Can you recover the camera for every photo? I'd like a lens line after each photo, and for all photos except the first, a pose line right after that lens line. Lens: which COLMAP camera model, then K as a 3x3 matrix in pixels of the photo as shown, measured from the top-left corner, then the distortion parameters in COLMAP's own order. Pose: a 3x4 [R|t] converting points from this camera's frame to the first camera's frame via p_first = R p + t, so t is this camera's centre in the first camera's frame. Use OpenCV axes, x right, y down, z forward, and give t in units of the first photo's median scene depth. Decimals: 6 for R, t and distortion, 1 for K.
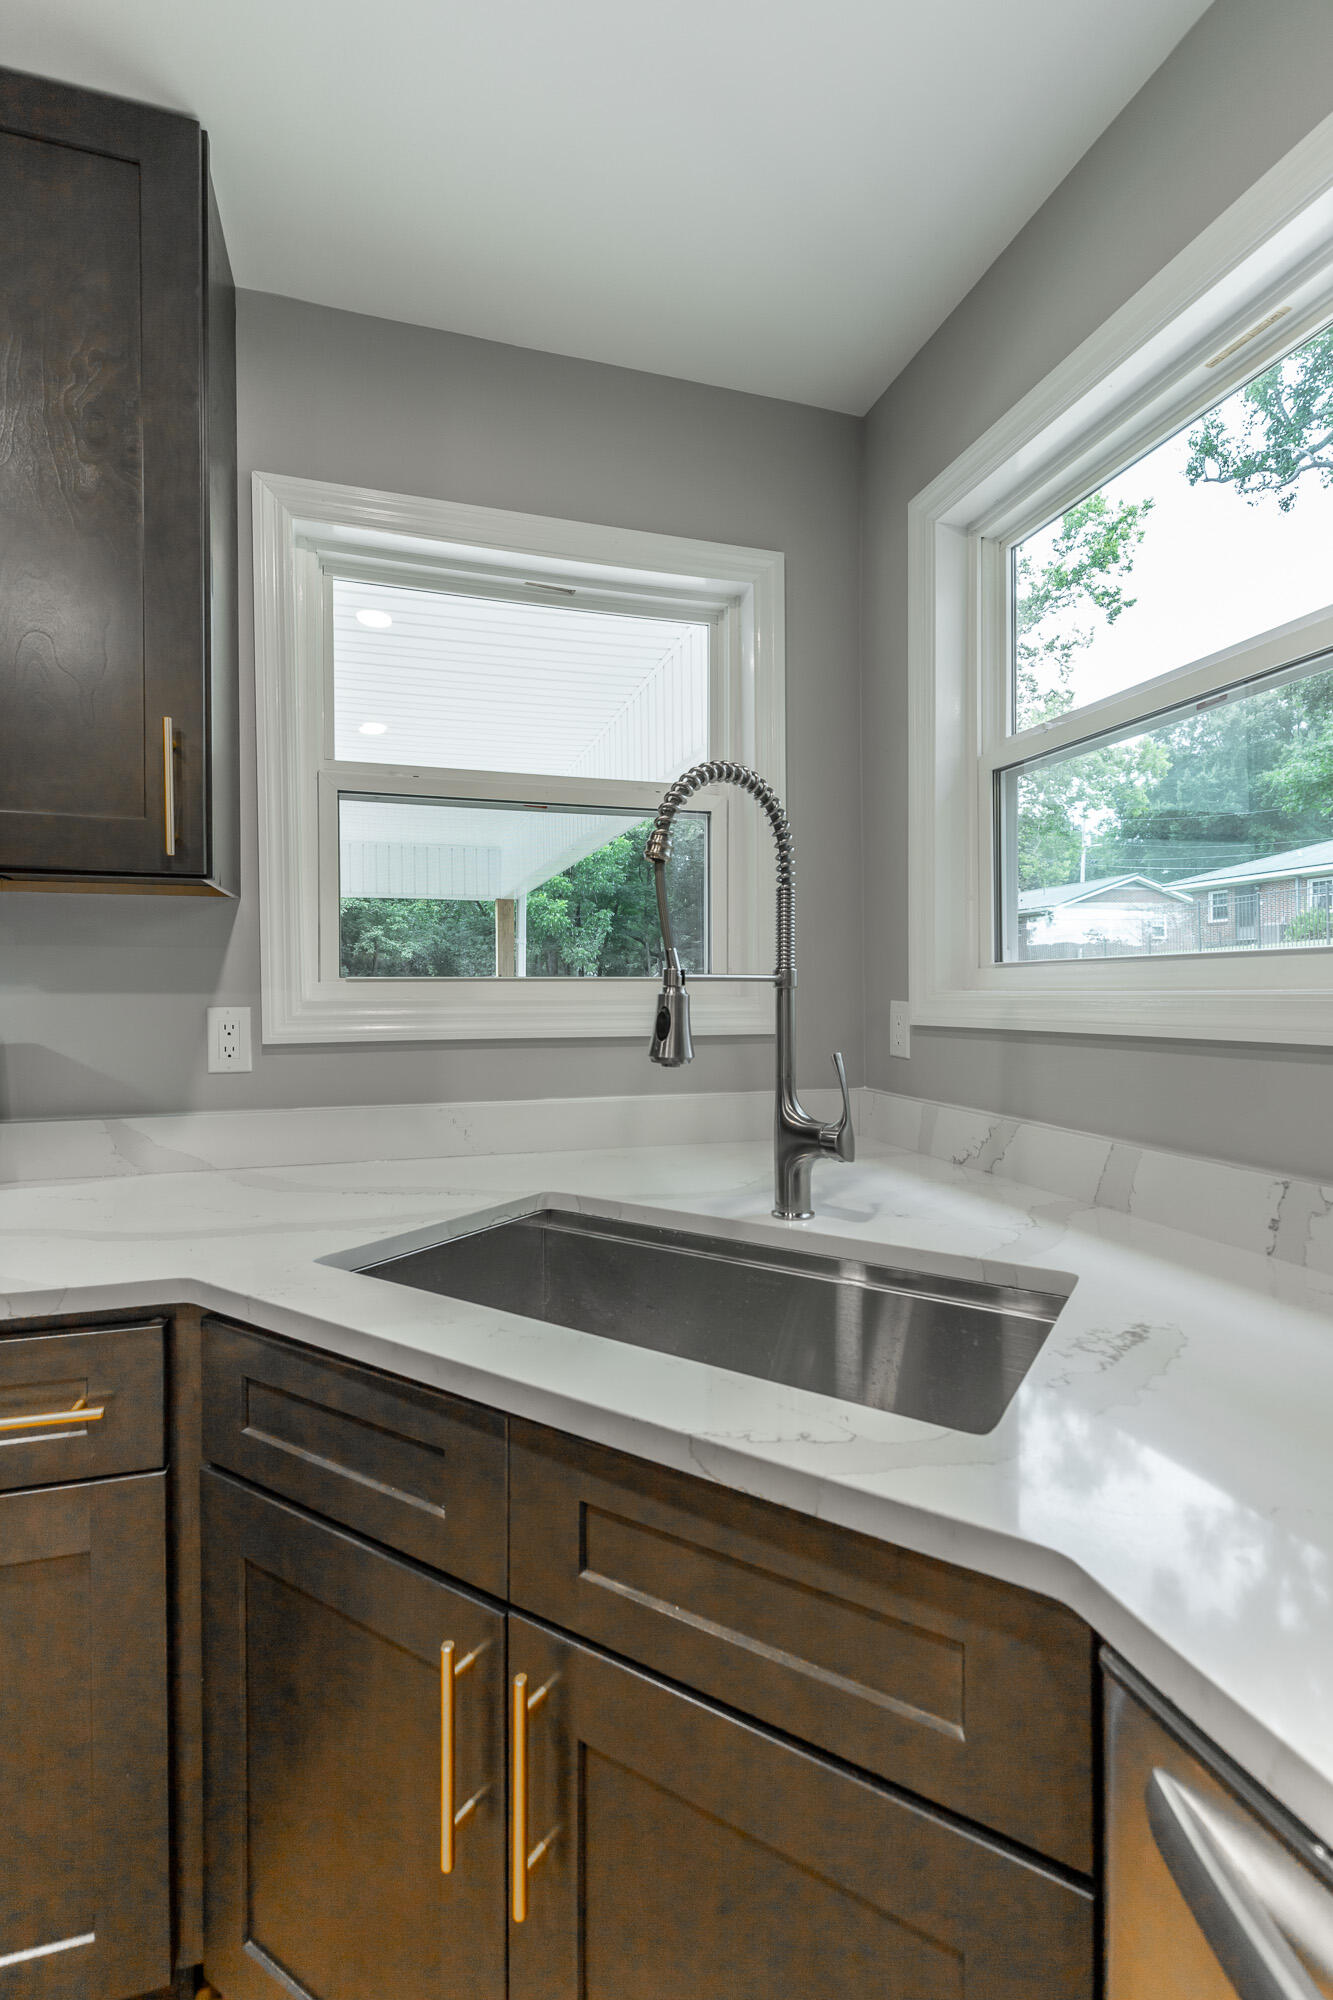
lens RADIAL K [[904.1, 0, 662.1], [0, 904.1, 992.0], [0, 0, 1]] dist [0.005643, 0.000593]
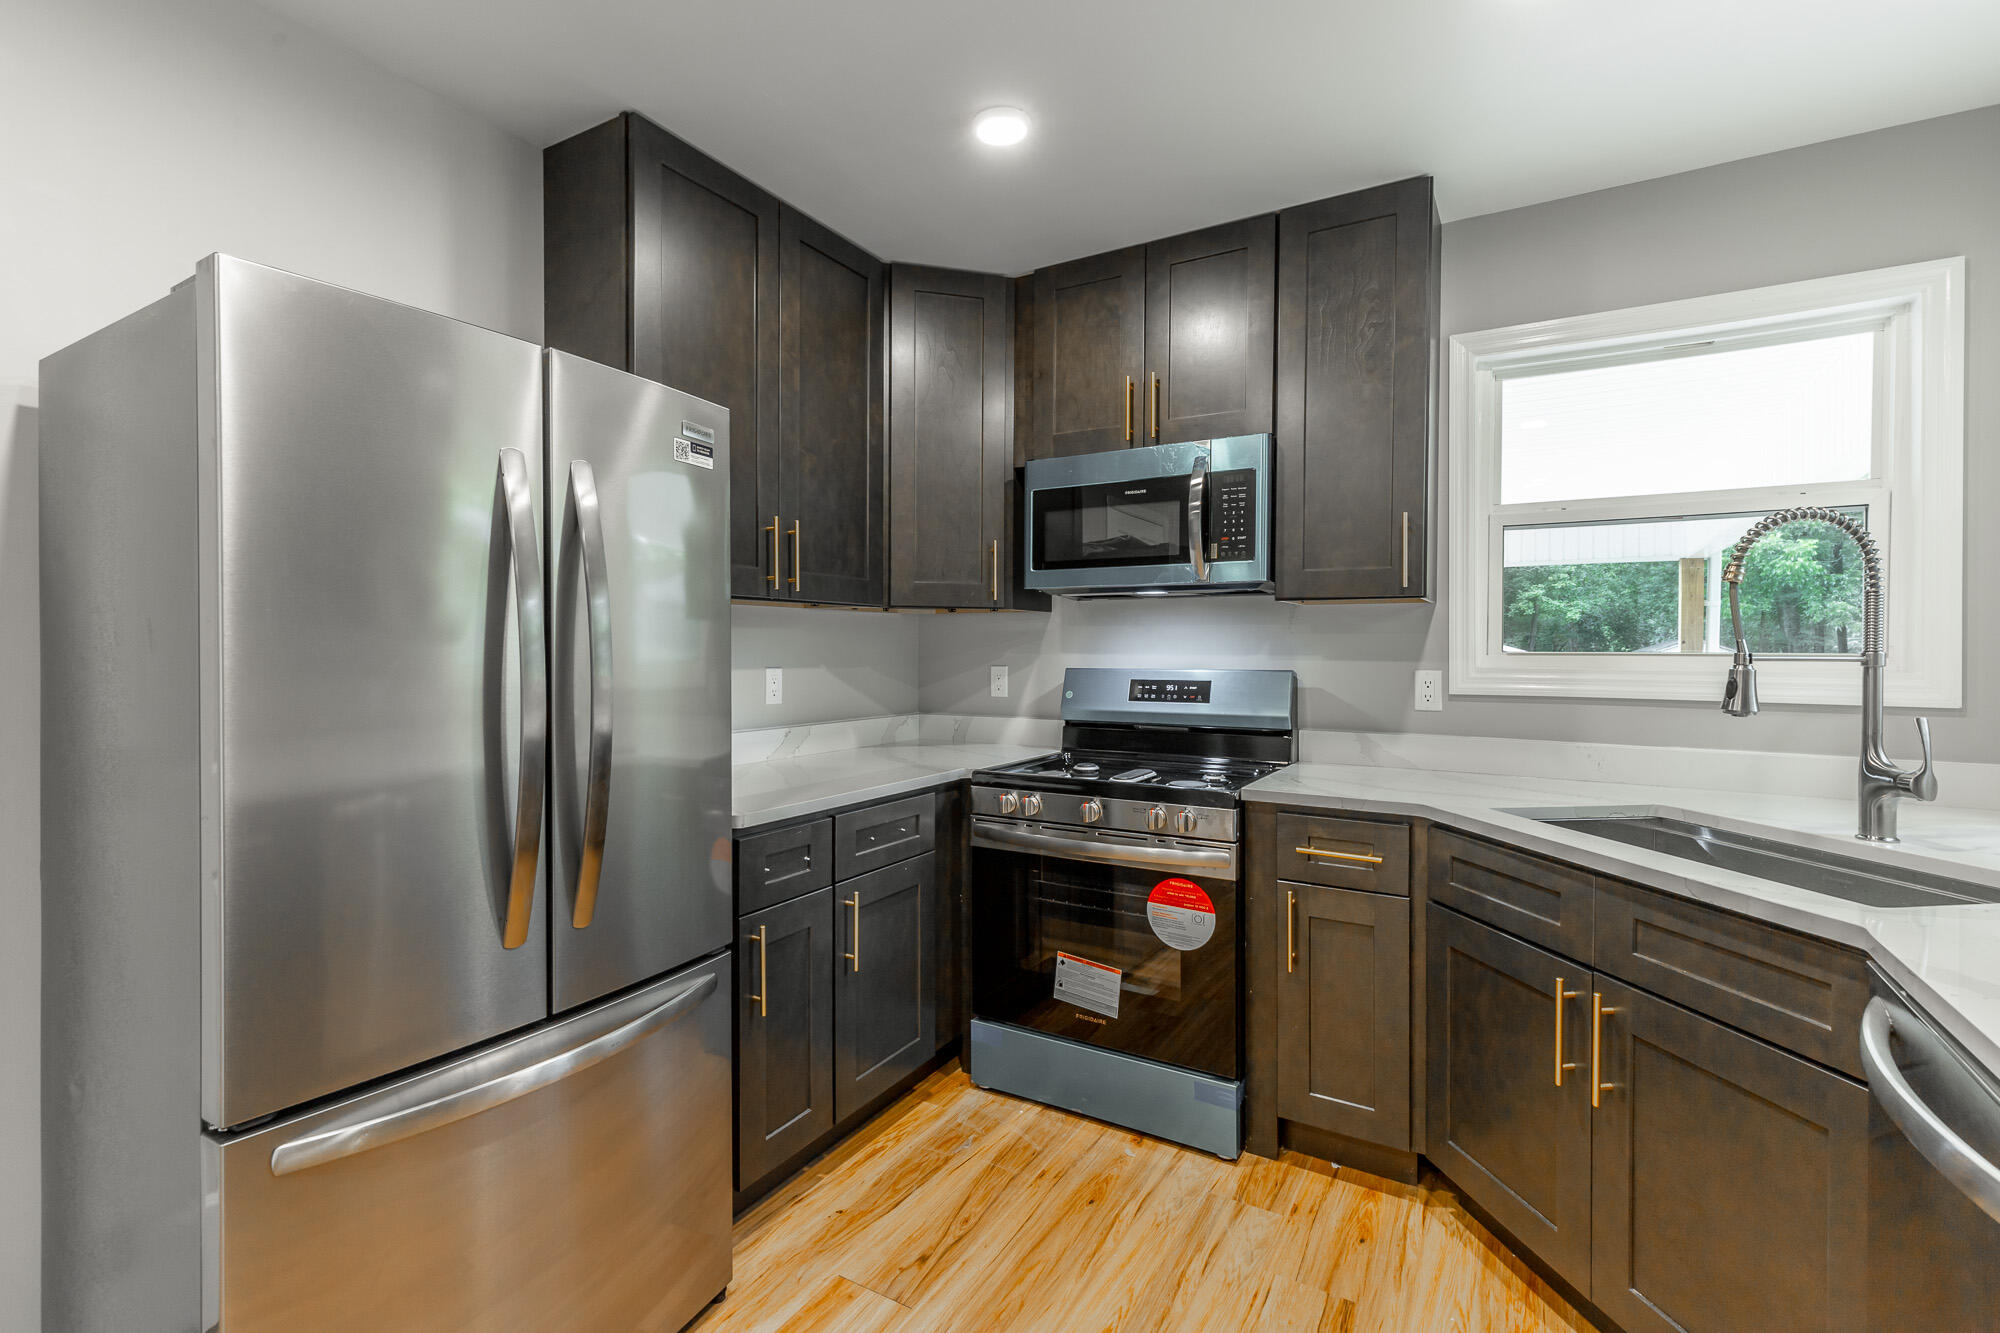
lens RADIAL K [[904.1, 0, 993.5], [0, 904.1, 657.5], [0, 0, 1]] dist [0.005643, 0.000593]
pose [[0.663494, 0.013954, -0.748051, 0.274992], [-0.011335, 0.999899, 0.008599, -0.014412], [0.748095, 0.002774, 0.663585, -0.833591]]
